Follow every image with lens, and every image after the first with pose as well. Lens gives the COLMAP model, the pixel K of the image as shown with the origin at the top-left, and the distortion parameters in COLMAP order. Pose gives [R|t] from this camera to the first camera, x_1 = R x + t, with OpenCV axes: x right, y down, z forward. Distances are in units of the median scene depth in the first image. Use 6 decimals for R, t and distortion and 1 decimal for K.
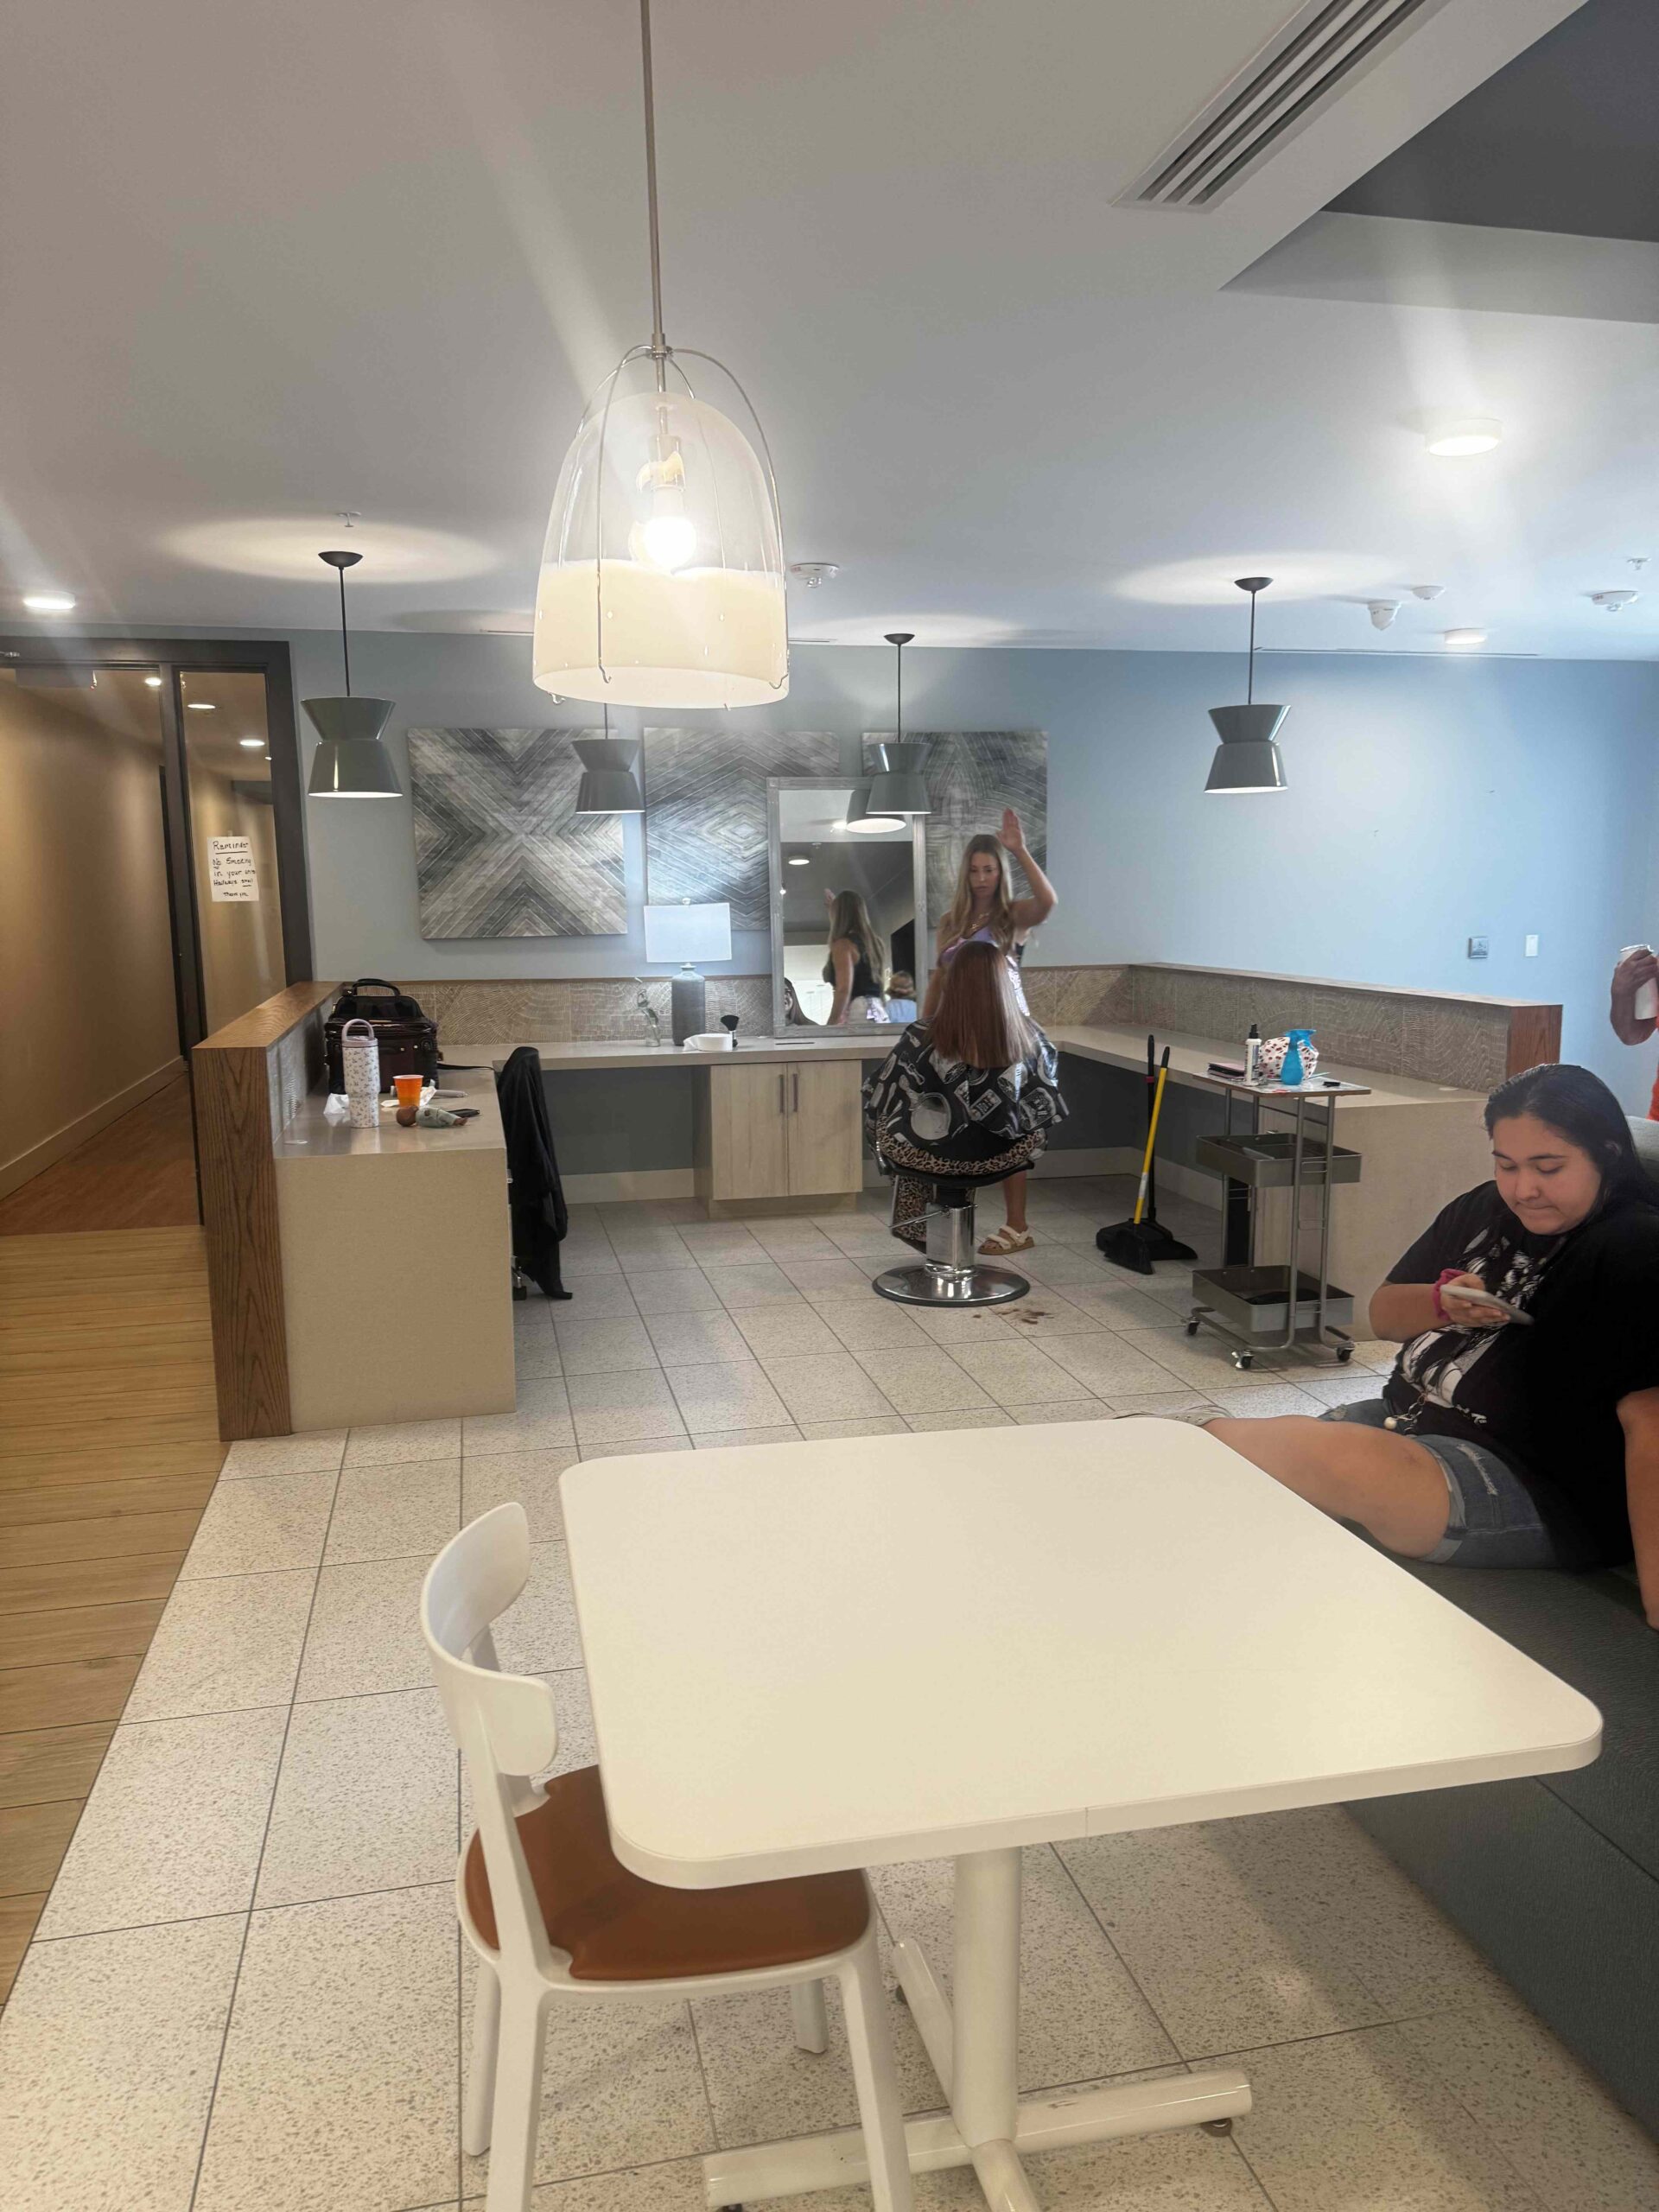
lens RADIAL K [[1568.6, 0, 826.4], [0, 1568.6, 1105.4], [0, 0, 1]] dist [0.012583, -0.025684]
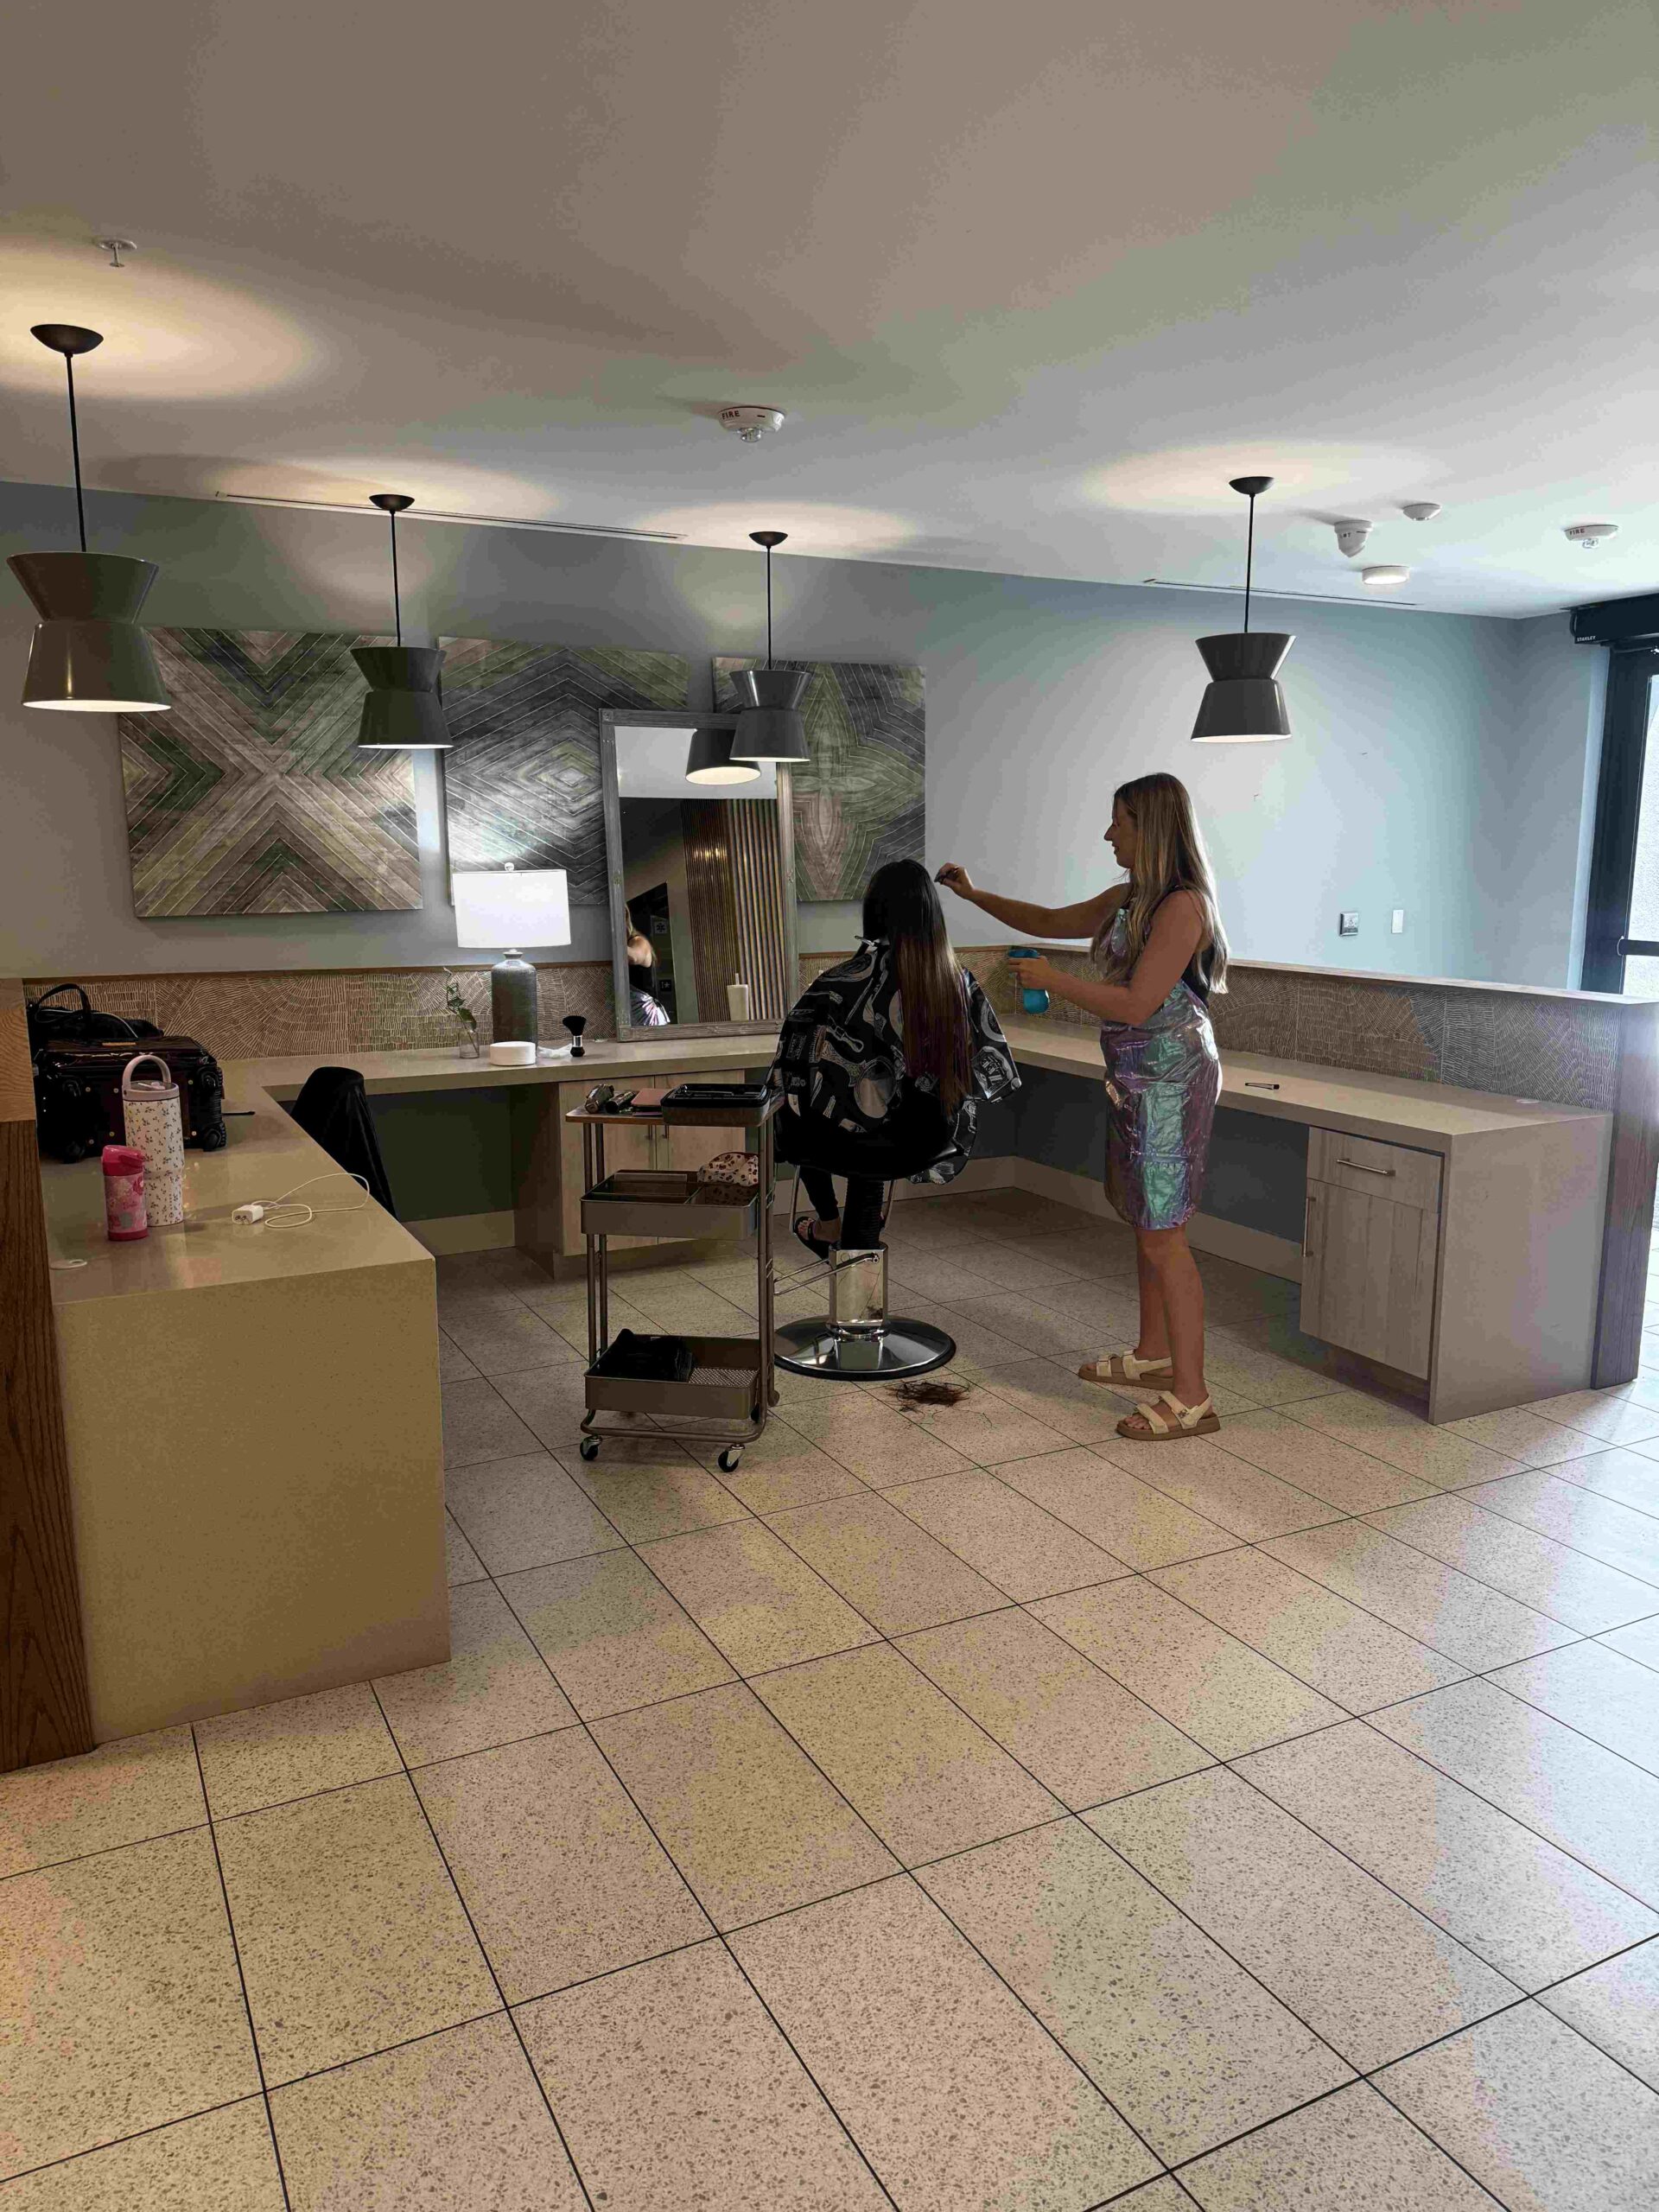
lens RADIAL K [[1568.6, 0, 838.8], [0, 1568.6, 1109.0], [0, 0, 1]] dist [0.012583, -0.025684]
pose [[0.968158, -0.030450, 0.248480, -0.125220], [0.024204, 0.999310, 0.028155, -0.029337], [-0.249166, -0.021245, 0.968228, 0.211153]]
